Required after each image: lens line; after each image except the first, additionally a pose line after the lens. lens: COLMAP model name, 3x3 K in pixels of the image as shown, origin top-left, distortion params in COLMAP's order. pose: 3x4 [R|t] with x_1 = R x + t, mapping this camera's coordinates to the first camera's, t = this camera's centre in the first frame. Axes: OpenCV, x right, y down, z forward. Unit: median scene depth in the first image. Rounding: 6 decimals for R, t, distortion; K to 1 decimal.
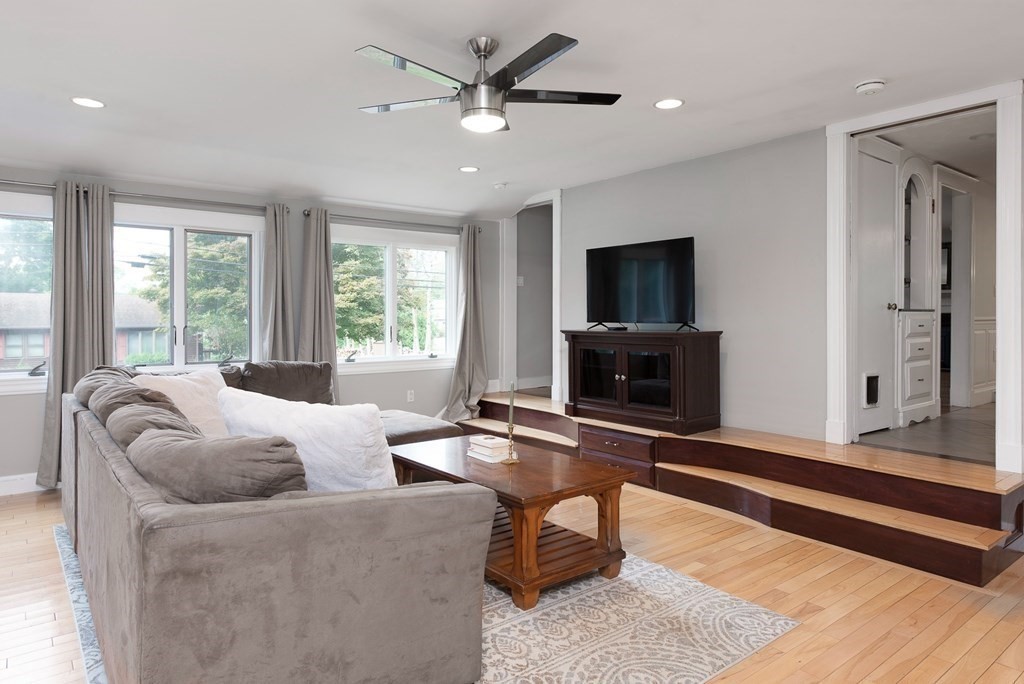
lens RADIAL K [[630.8, 0, 511.5], [0, 630.8, 313.0], [0, 0, 1]] dist [-0.004386, -0.000882]
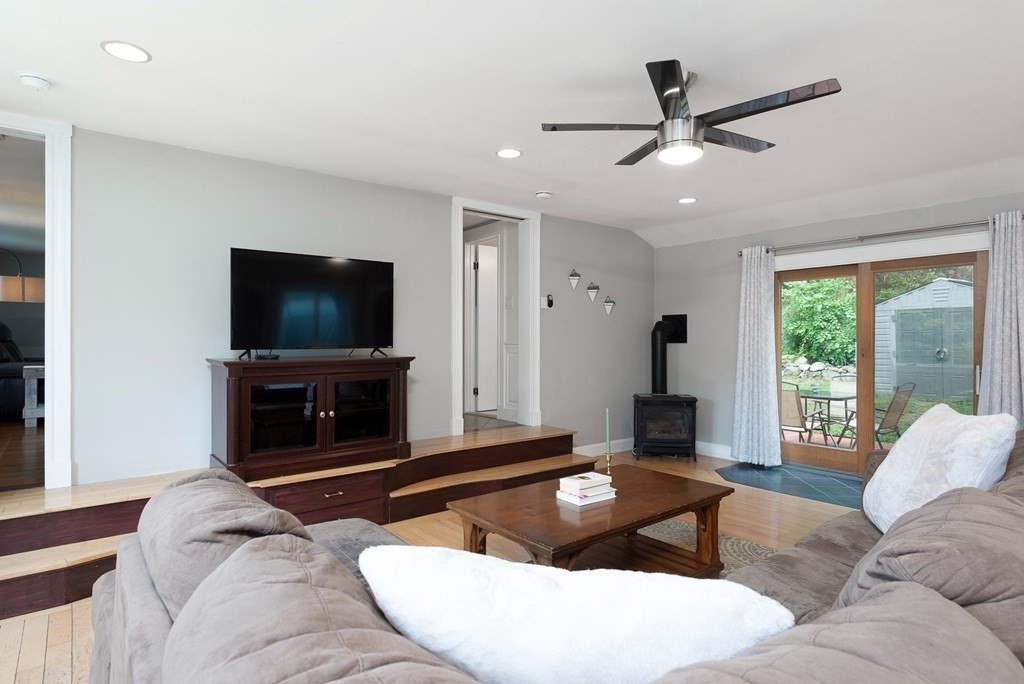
lens RADIAL K [[534.9, 0, 510.6], [0, 534.9, 349.5], [0, 0, 1]] dist [-0.002924, -0.000541]
pose [[0.014195, -0.011641, 0.999831, -0.883627], [0.003336, 0.999927, 0.011595, 0.014750], [-0.999894, 0.003171, 0.014233, 1.235072]]
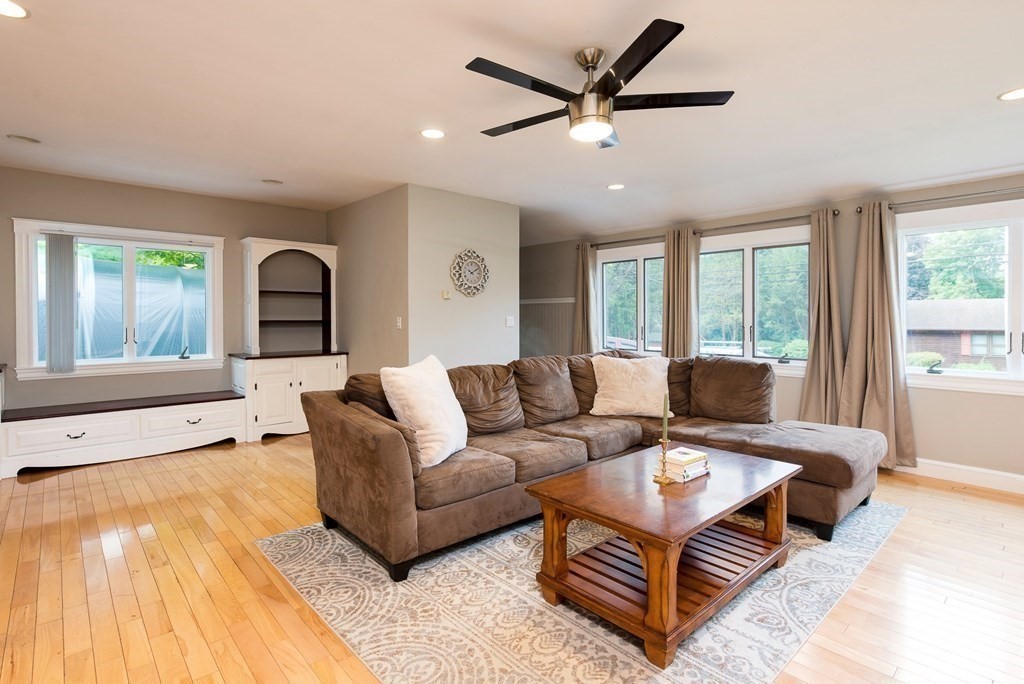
lens RADIAL K [[508.7, 0, 510.8], [0, 508.7, 319.3], [0, 0, 1]] dist [0.002114, 0.000201]
pose [[0.064300, 0.003325, -0.997925, 0.775315], [0.002810, 0.999990, 0.003513, 0.002555], [0.997927, -0.003030, 0.064290, 0.805188]]
